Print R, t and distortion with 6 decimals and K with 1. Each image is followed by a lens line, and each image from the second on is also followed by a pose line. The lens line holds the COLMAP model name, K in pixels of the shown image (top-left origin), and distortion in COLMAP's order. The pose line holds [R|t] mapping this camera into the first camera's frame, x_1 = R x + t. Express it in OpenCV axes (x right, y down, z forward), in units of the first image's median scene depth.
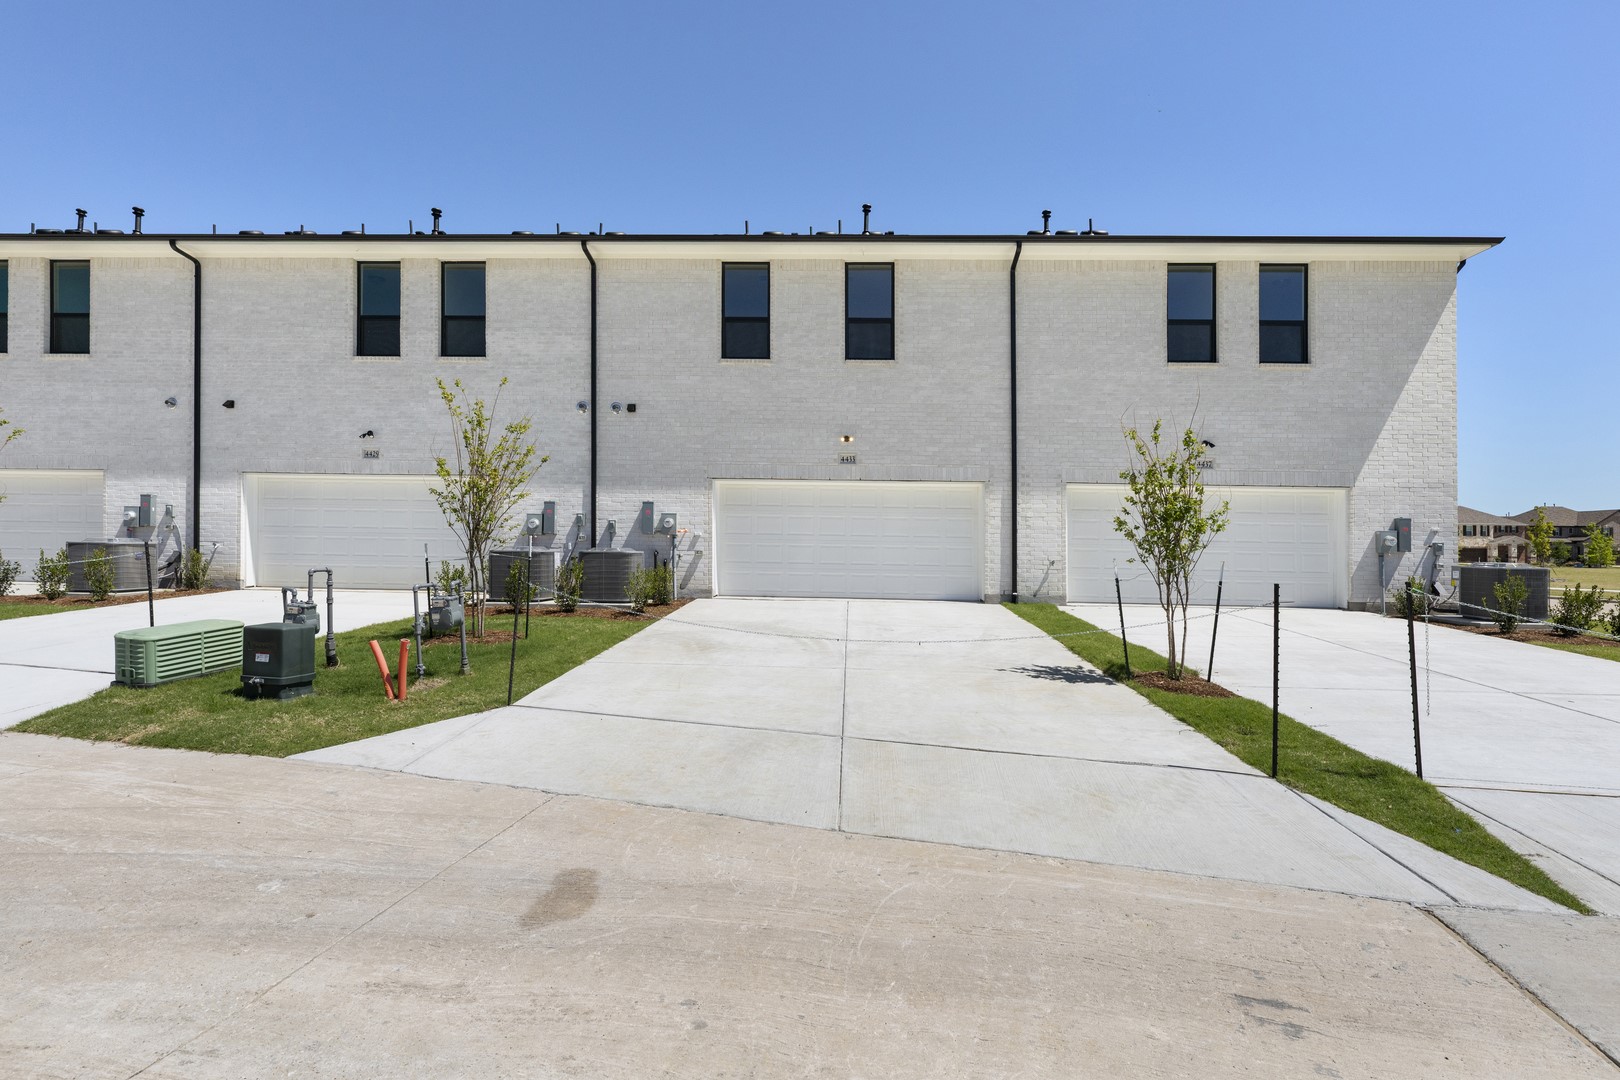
lens RADIAL K [[736.8, 0, 805.2], [0, 736.8, 527.4], [0, 0, 1]] dist [-0.001439, -0.000027]
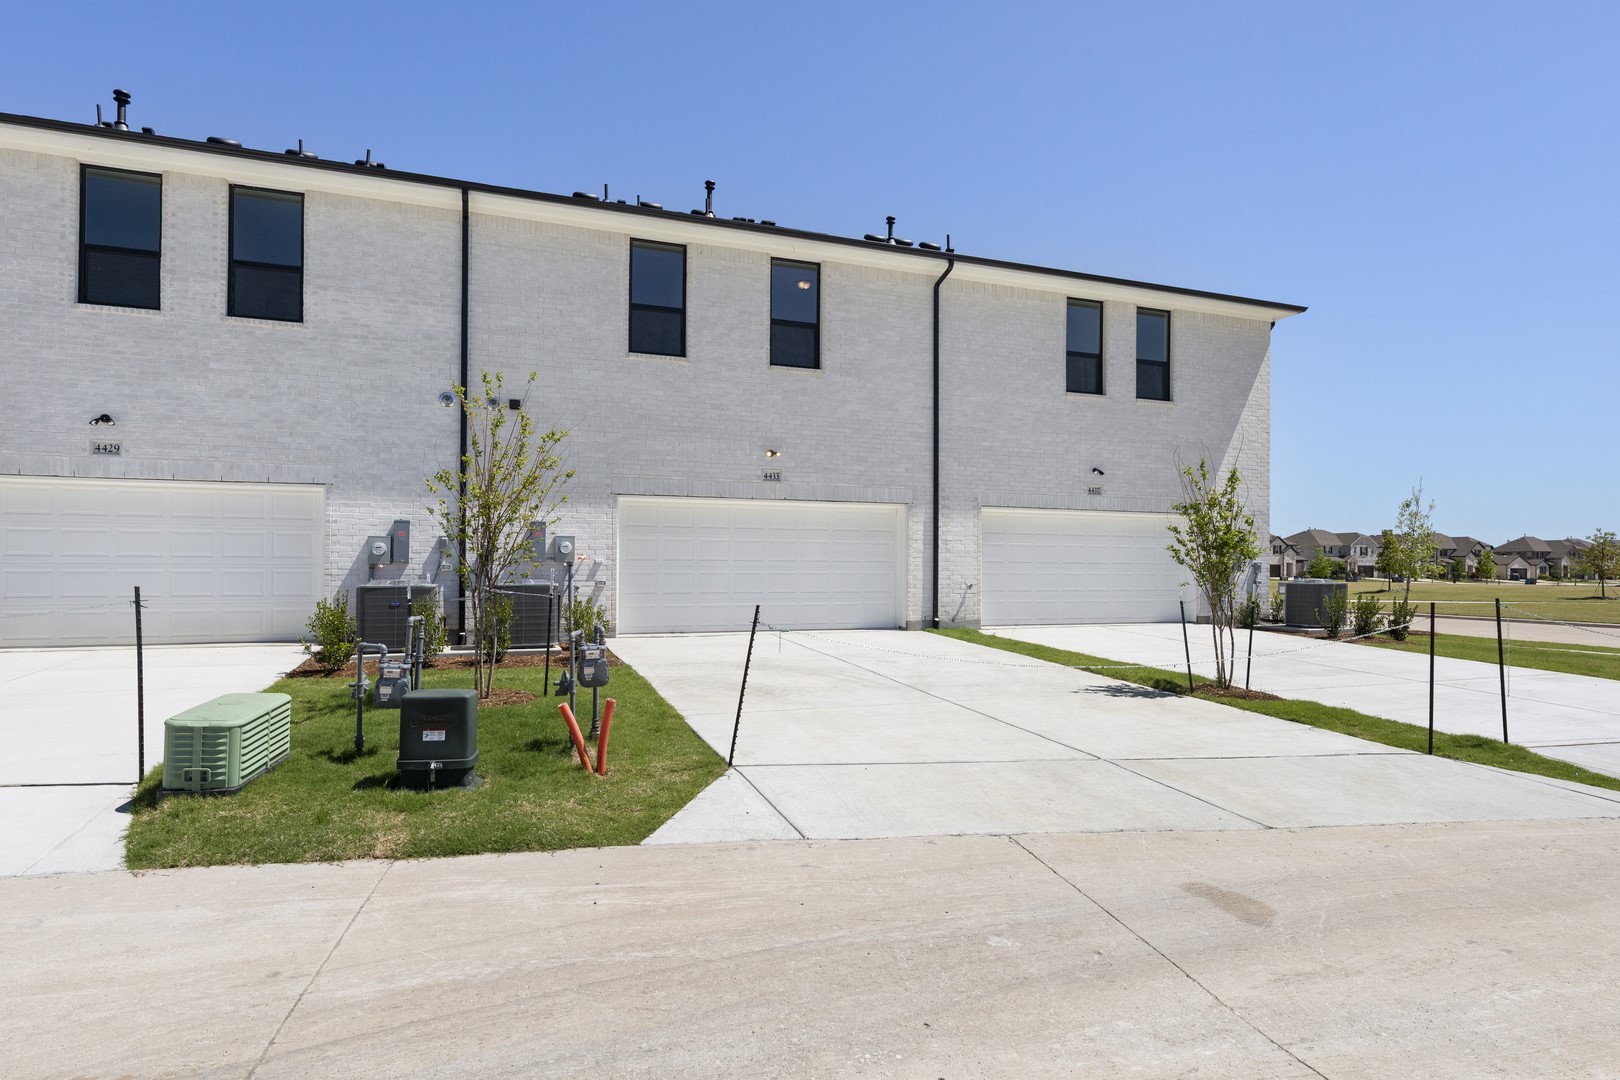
lens RADIAL K [[863.5, 0, 813.5], [0, 863.5, 546.9], [0, 0, 1]] dist [-0.003270, 0.001523]
pose [[0.924254, -0.003316, 0.381763, -0.301995], [0.002704, 0.999994, 0.002138, -0.008497], [-0.381768, -0.000944, 0.924258, 0.008314]]
